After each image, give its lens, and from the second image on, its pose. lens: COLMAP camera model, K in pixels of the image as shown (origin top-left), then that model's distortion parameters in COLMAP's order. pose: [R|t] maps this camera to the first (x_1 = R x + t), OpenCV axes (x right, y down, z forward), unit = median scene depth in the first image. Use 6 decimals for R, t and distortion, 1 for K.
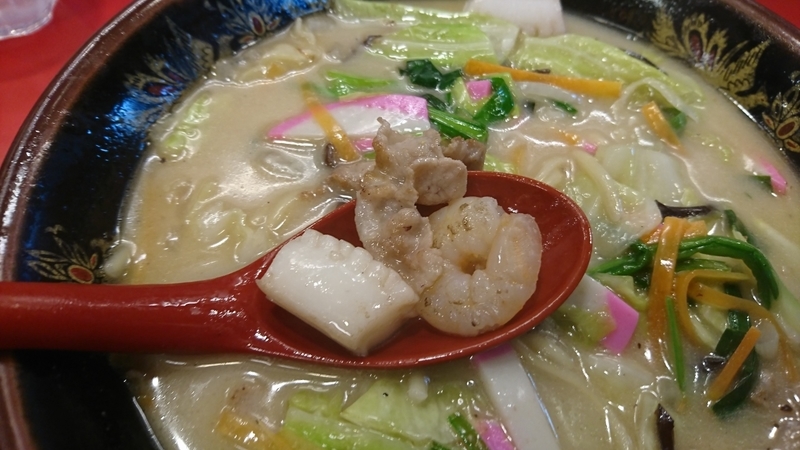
lens RADIAL K [[540.6, 0, 400.2], [0, 540.6, 232.6], [0, 0, 1]] dist [-0.042652, -0.002710]
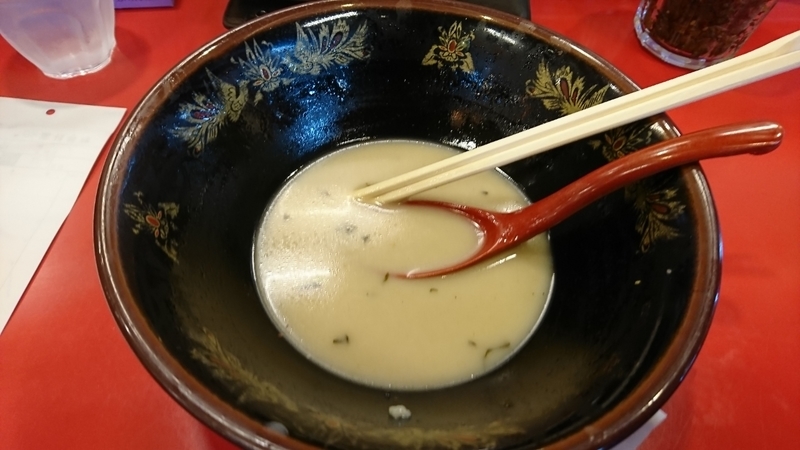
lens RADIAL K [[529.5, 0, 402.8], [0, 529.5, 227.0], [0, 0, 1]] dist [0.115182, -0.194852]
pose [[0.999702, 0.015148, -0.019147, 0.158922], [-0.016321, 0.997902, -0.062659, 0.134842], [0.018158, 0.062953, 0.997851, -0.485200]]
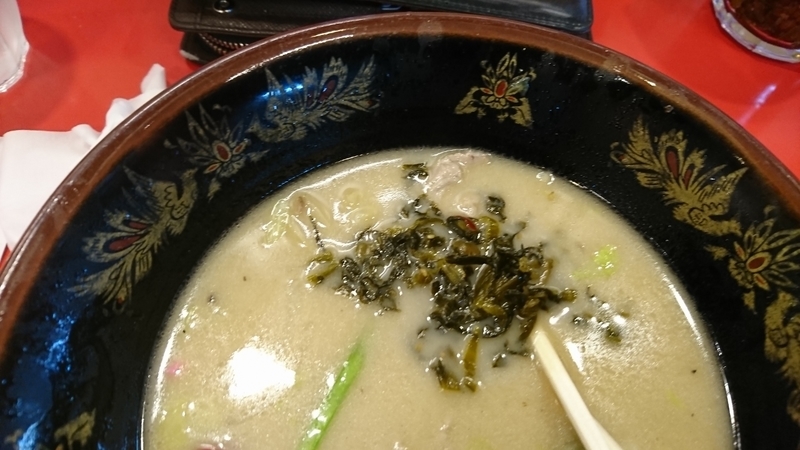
lens RADIAL K [[529.5, 0, 402.8], [0, 529.5, 227.0], [0, 0, 1]] dist [0.115182, -0.194852]
pose [[1.000000, -0.000721, 0.000617, 0.065921], [0.000656, 0.995090, 0.098977, -0.356311], [-0.000685, -0.098976, 0.995090, 0.003499]]
